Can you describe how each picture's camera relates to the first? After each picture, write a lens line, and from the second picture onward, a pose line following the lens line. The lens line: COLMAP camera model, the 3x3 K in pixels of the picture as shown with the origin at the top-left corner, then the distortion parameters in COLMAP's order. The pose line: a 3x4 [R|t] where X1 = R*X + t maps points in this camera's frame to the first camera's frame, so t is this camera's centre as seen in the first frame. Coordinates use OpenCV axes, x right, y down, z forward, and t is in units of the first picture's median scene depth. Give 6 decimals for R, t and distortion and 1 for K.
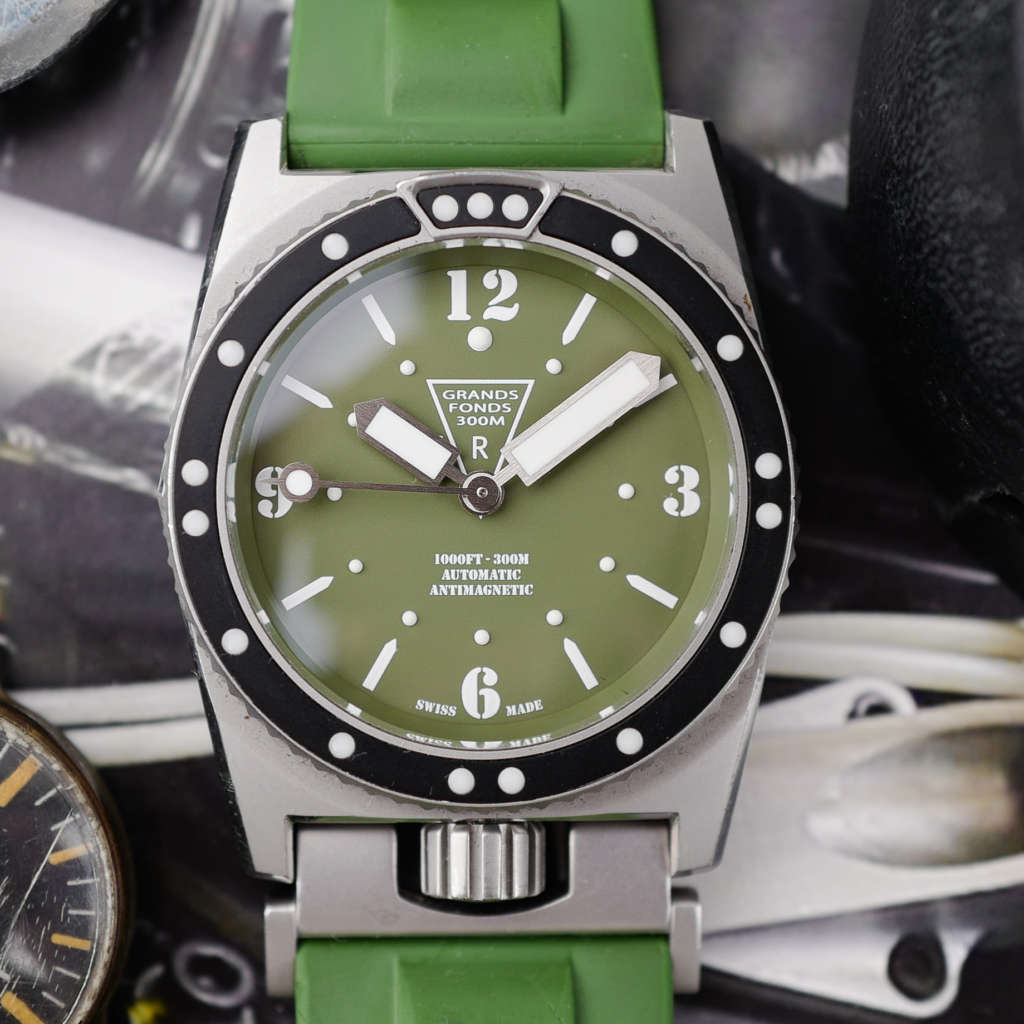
lens RADIAL K [[2494.6, 0, 463.2], [0, 2494.6, 509.6], [0, 0, 1]] dist [0.021495, -0.363061]
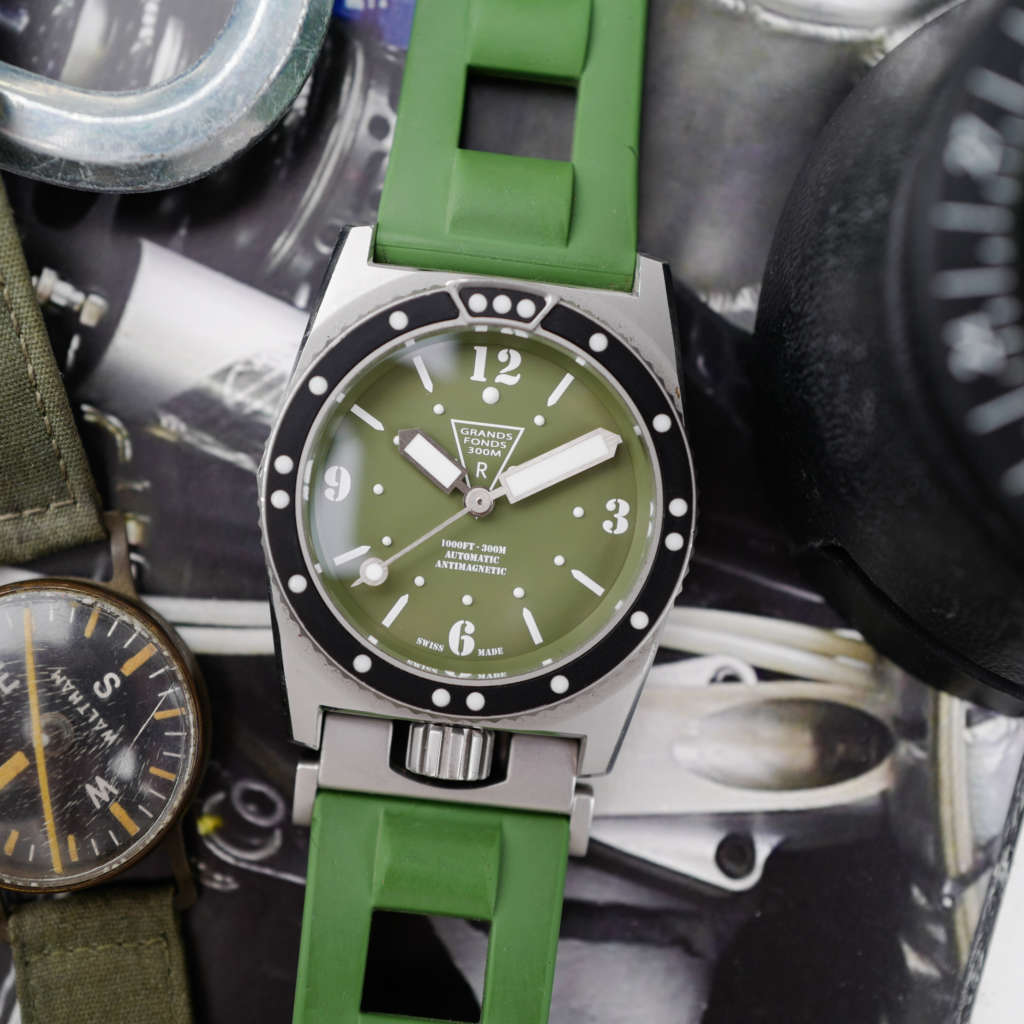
lens RADIAL K [[1580.9, 0, 464.1], [0, 1580.9, 514.0], [0, 0, 1]] dist [-0.003089, -0.084262]
pose [[0.992716, 0.120473, -0.001072, 0.000554], [-0.120387, 0.992269, 0.030155, -0.026038], [0.004696, -0.029806, 0.999545, 0.082544]]
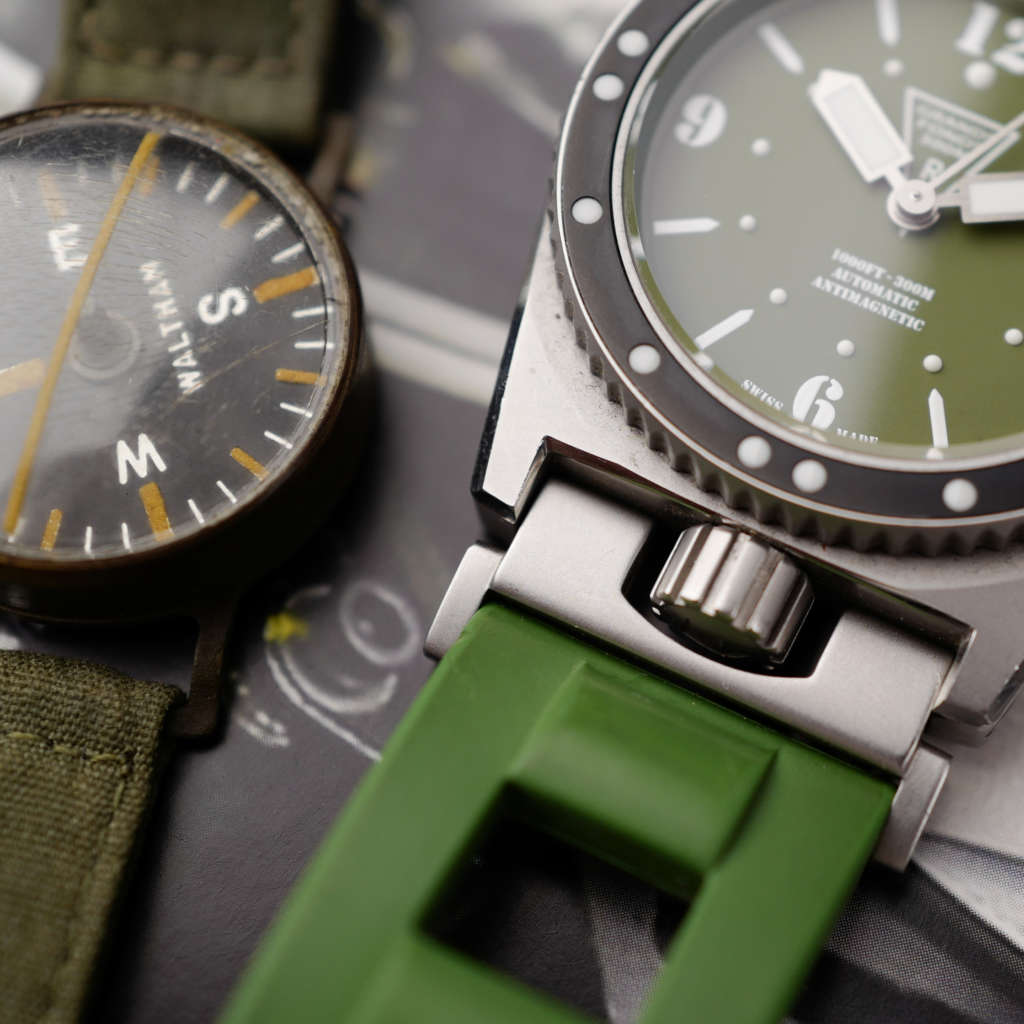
lens RADIAL K [[2051.2, 0, 756.3], [0, 2051.2, 510.6], [0, 0, 1]] dist [-0.020436, 0.077891]
pose [[0.903772, 0.399916, -0.152526, 0.109165], [-0.427994, 0.847910, -0.312841, 0.330880], [0.004218, 0.348017, 0.937479, 0.360650]]
